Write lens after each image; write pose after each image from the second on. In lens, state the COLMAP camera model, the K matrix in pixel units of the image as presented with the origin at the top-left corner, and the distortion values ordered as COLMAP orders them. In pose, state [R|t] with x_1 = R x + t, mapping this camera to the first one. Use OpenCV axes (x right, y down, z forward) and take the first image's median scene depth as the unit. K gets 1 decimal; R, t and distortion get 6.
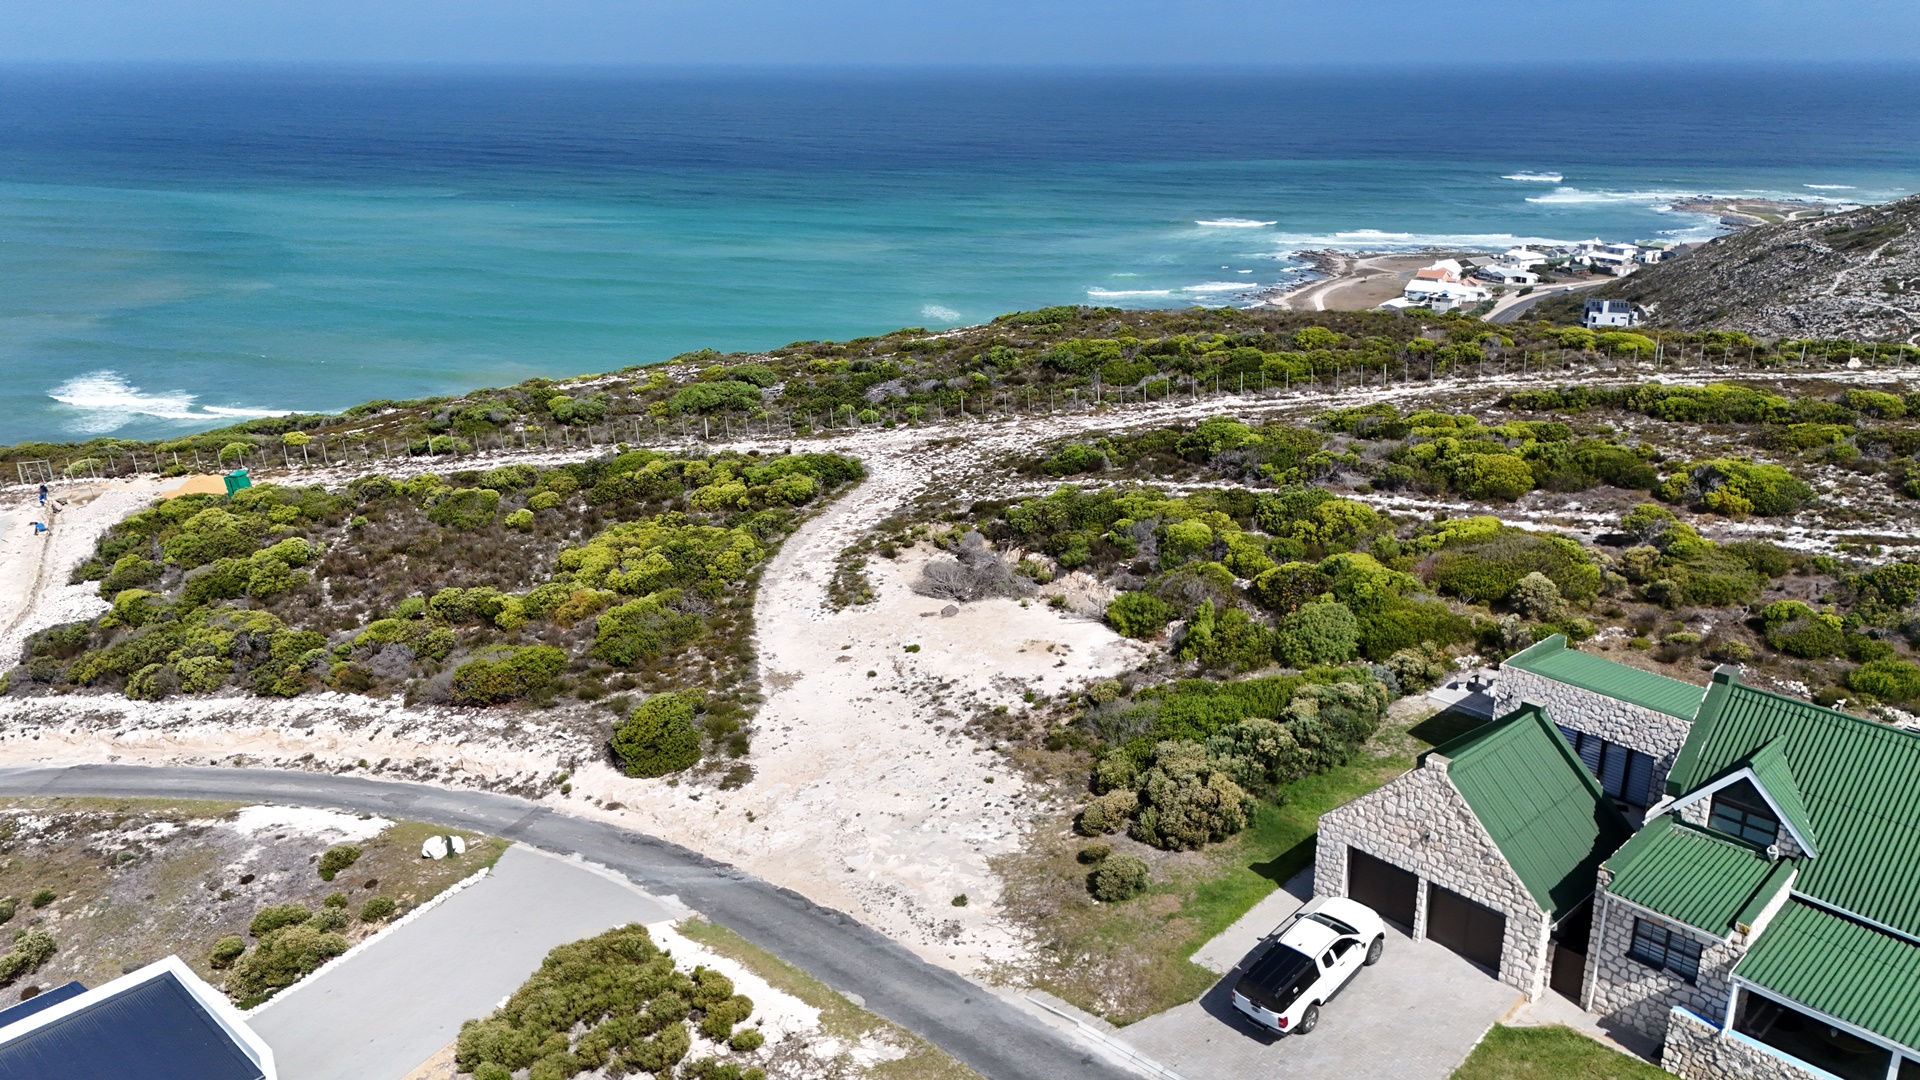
lens RADIAL K [[1396.3, 0, 960.0], [0, 1396.3, 540.0], [0, 0, 1]] dist [0.079283, -0.072103]
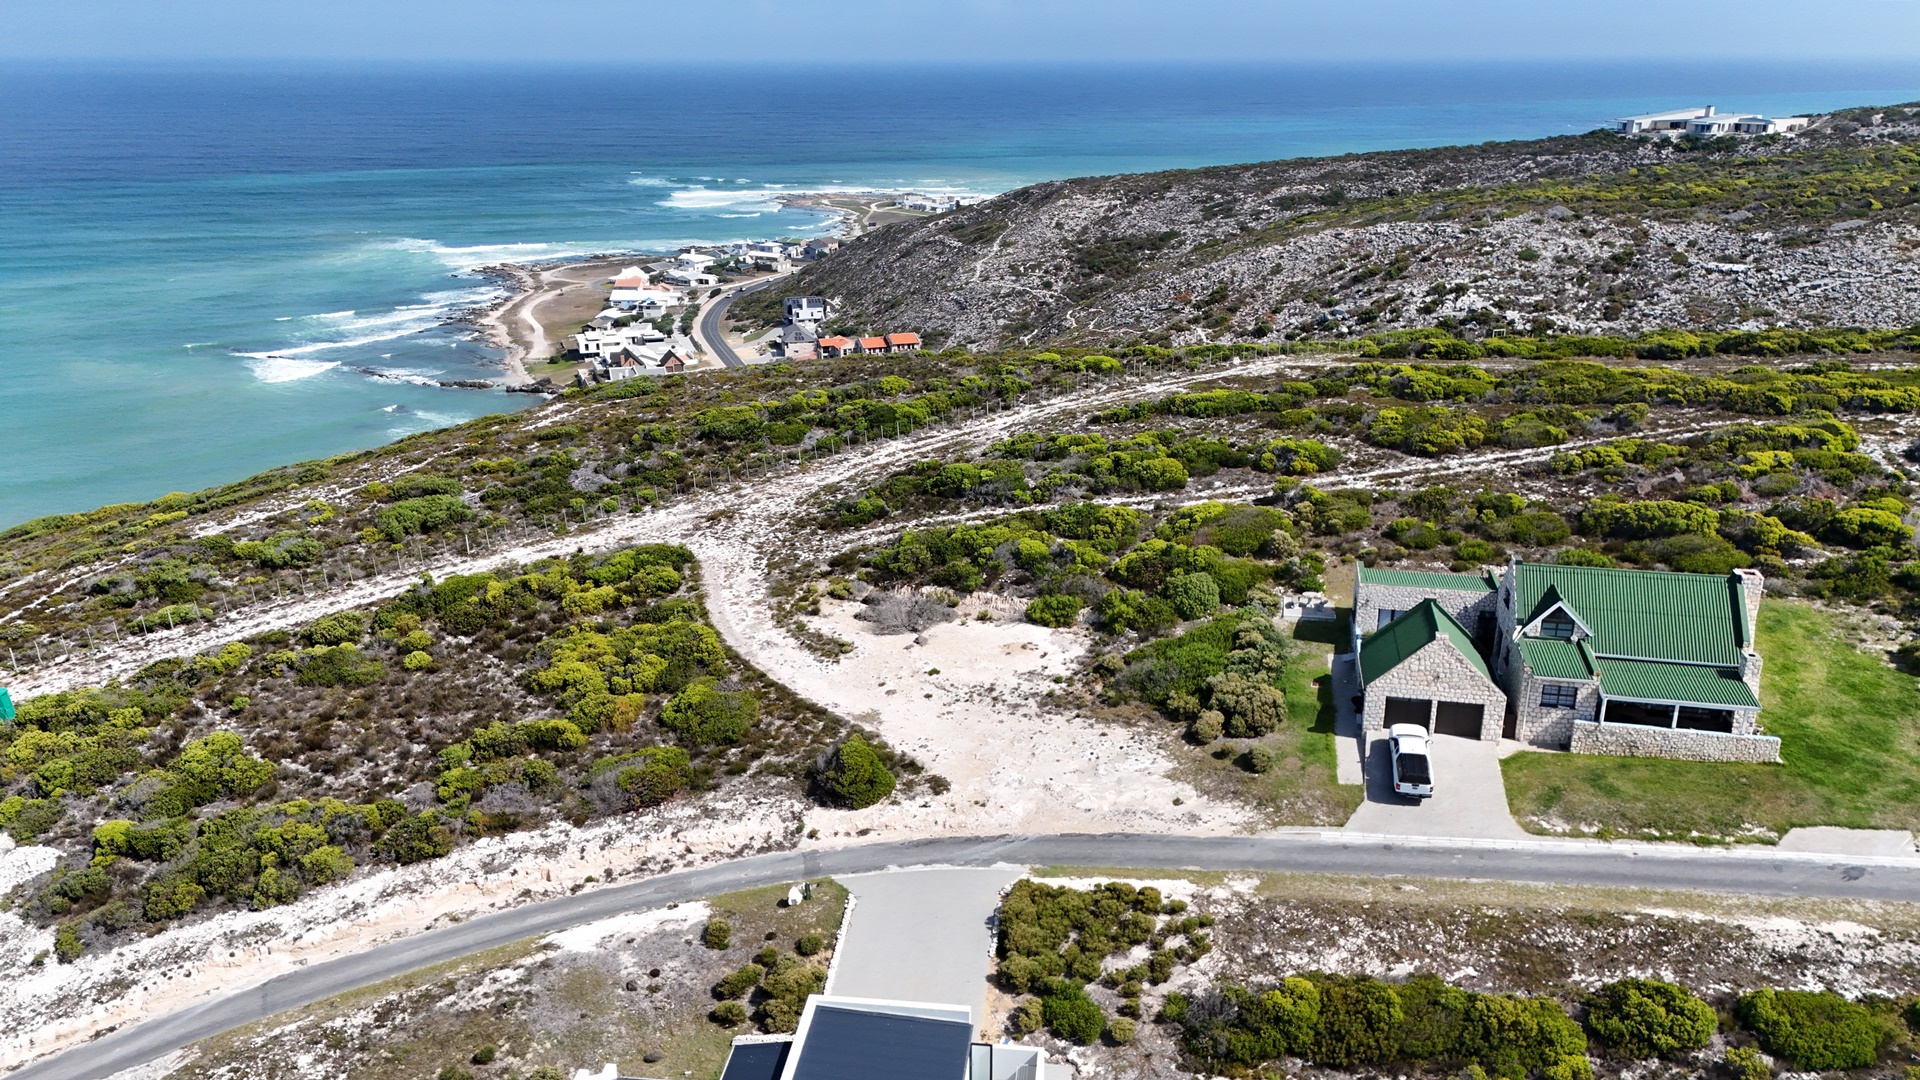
lens RADIAL K [[1400.2, 0, 960.0], [0, 1400.2, 540.0], [0, 0, 1]] dist [0.088111, -0.072045]
pose [[0.818845, -0.187010, 0.542696, -0.691721], [0.186662, 0.980808, 0.056337, -0.112728], [-0.542816, 0.055170, 0.838037, -0.137108]]
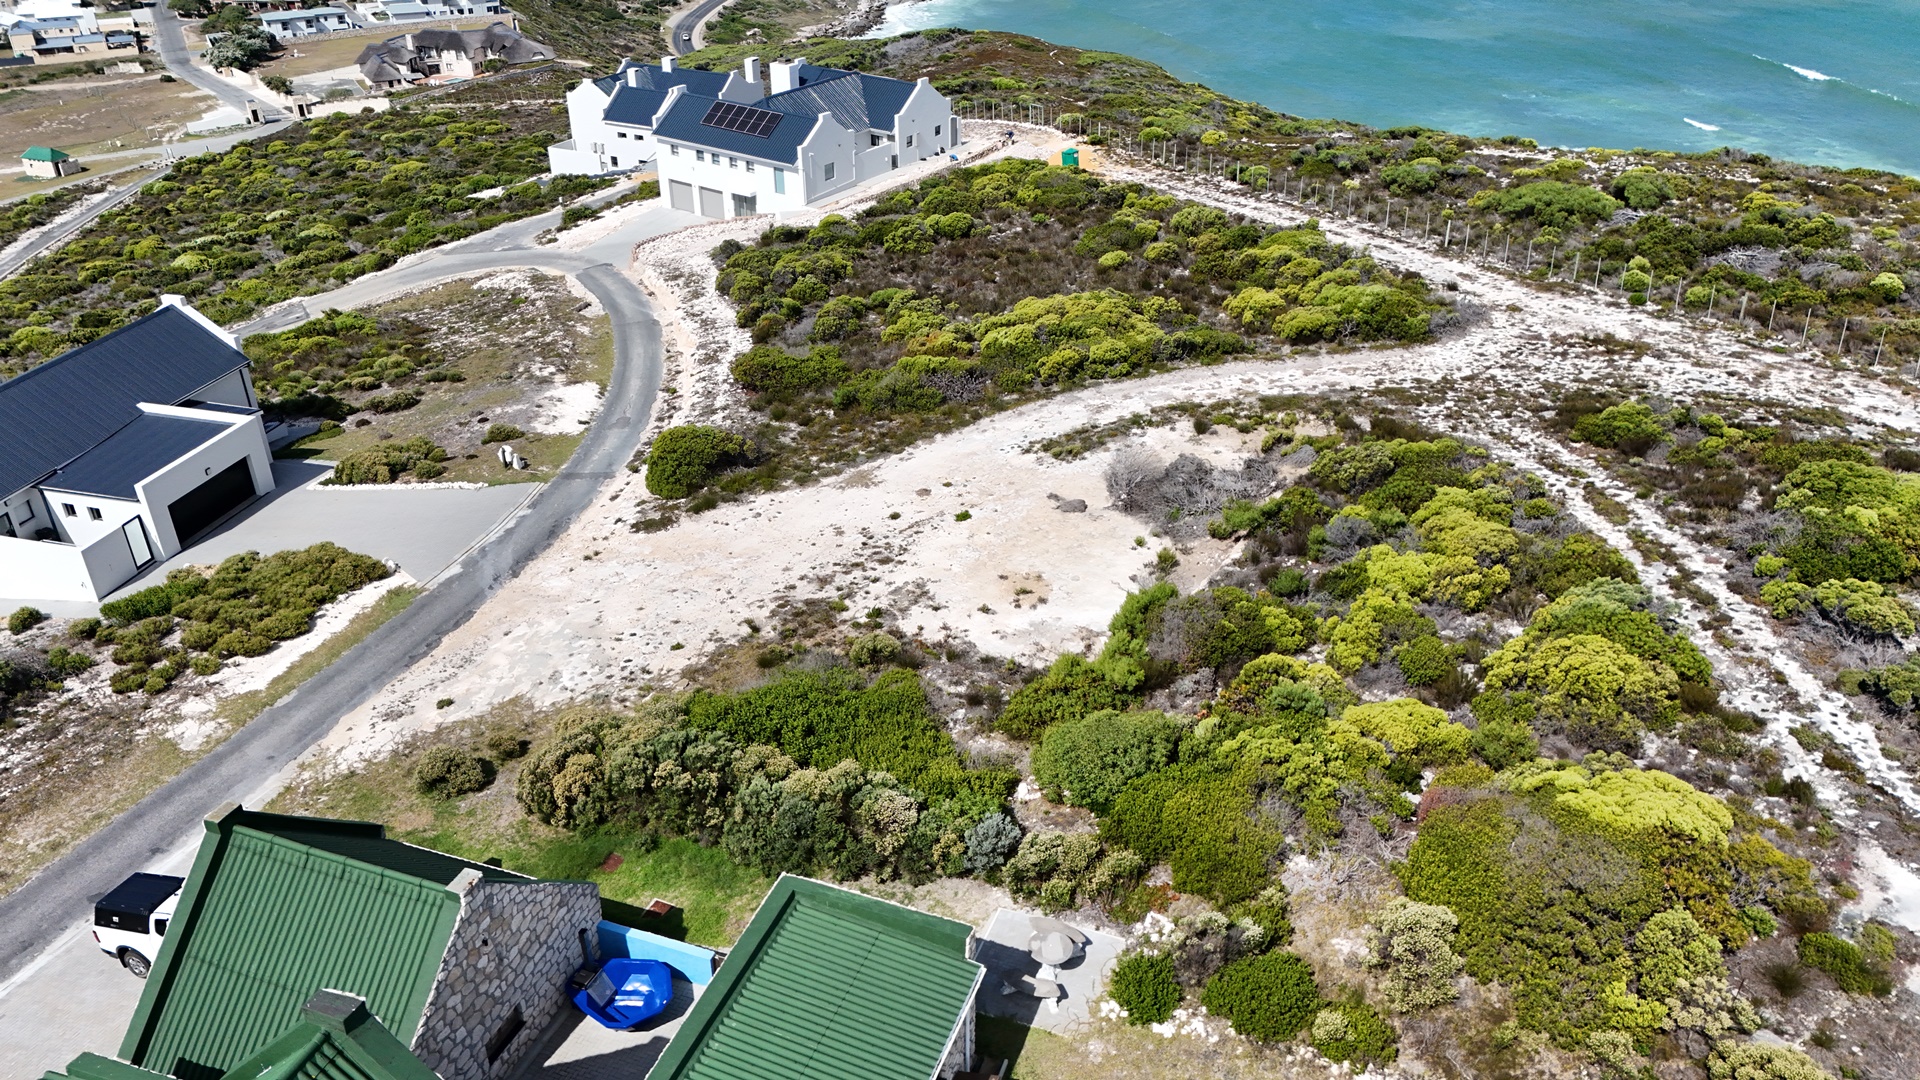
lens RADIAL K [[1396.3, 0, 960.0], [0, 1396.3, 540.0], [0, 0, 1]] dist [0.079283, -0.072103]
pose [[0.457939, 0.450239, -0.766536, 0.583539], [-0.288618, 0.890851, 0.350833, -0.191660], [0.840828, 0.060576, 0.537902, 0.537293]]
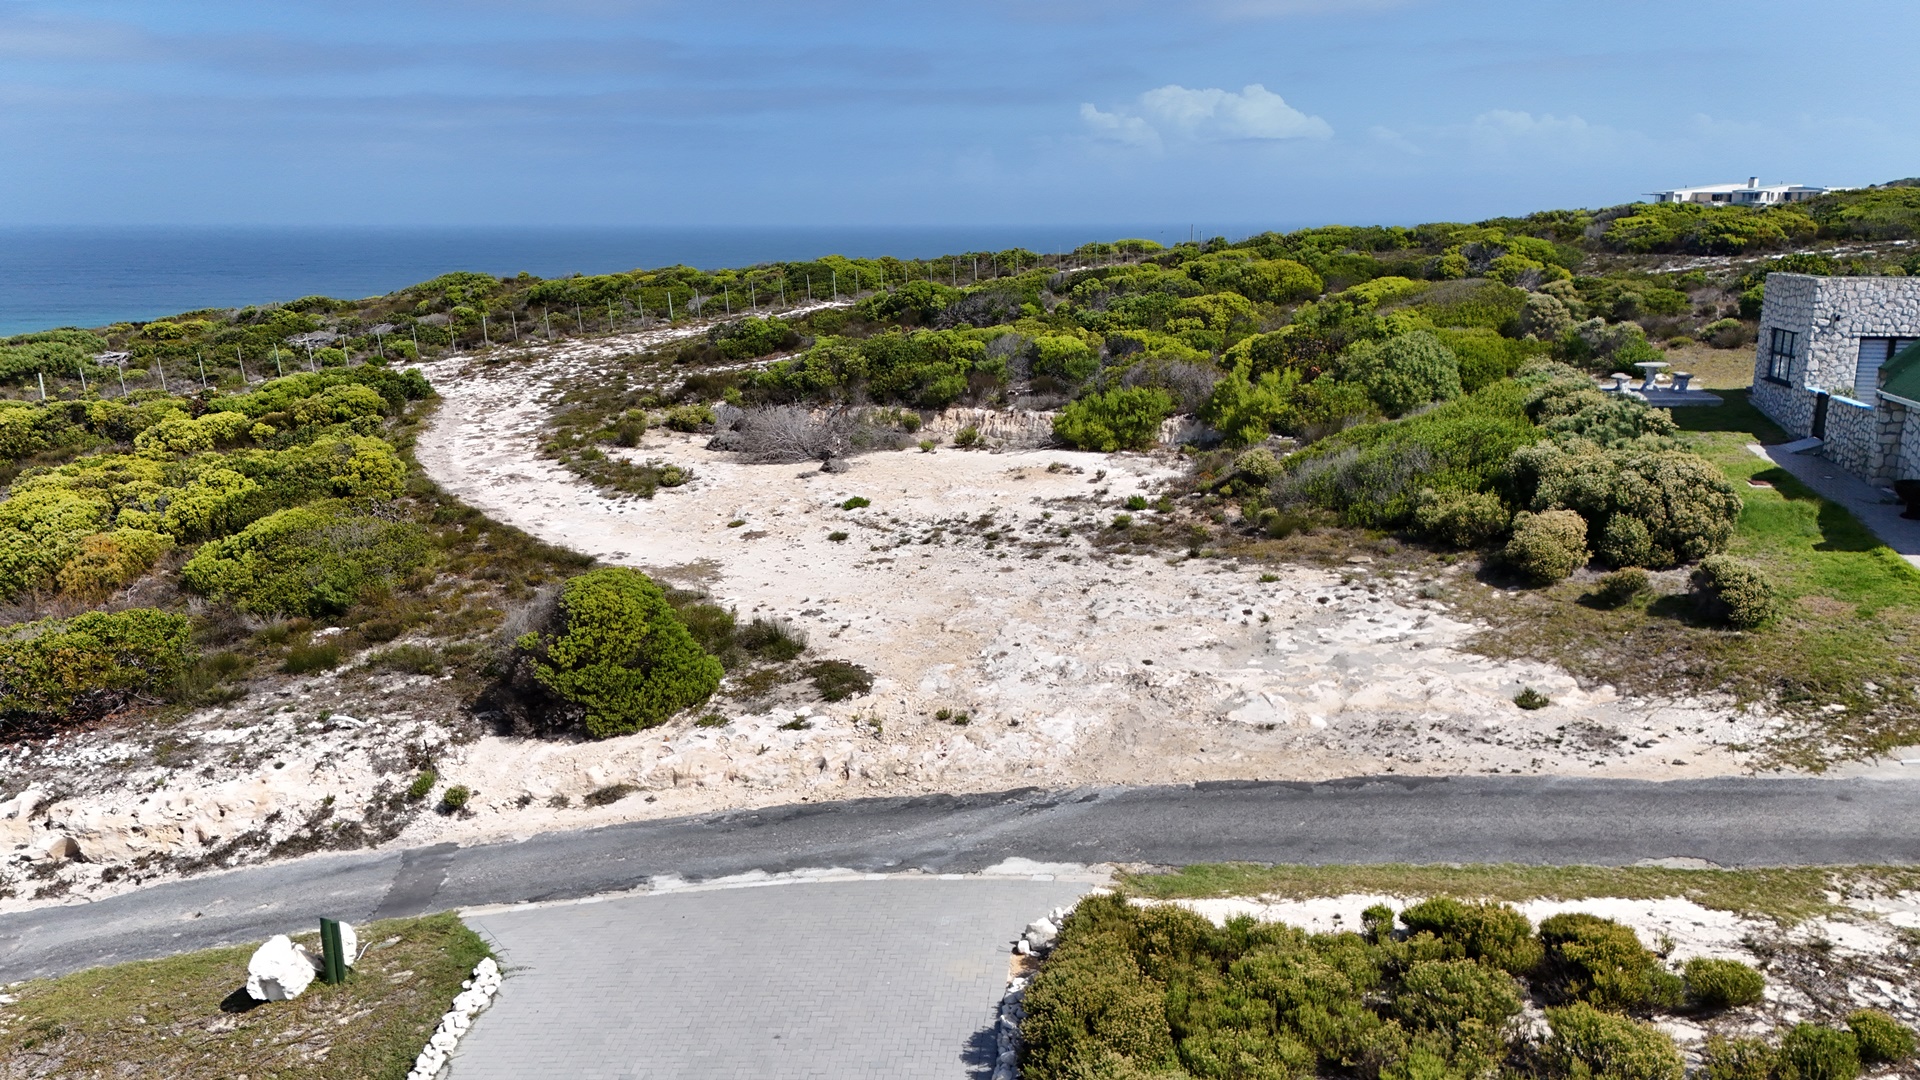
lens RADIAL K [[1405.7, 0, 961.3], [0, 1405.7, 573.1], [0, 0, 1]] dist [0.072743, -0.070022]
pose [[0.814540, -0.145040, 0.561683, -0.328241], [0.192128, 0.981044, -0.025290, 0.126920], [-0.547368, 0.128515, 0.826966, 0.464167]]
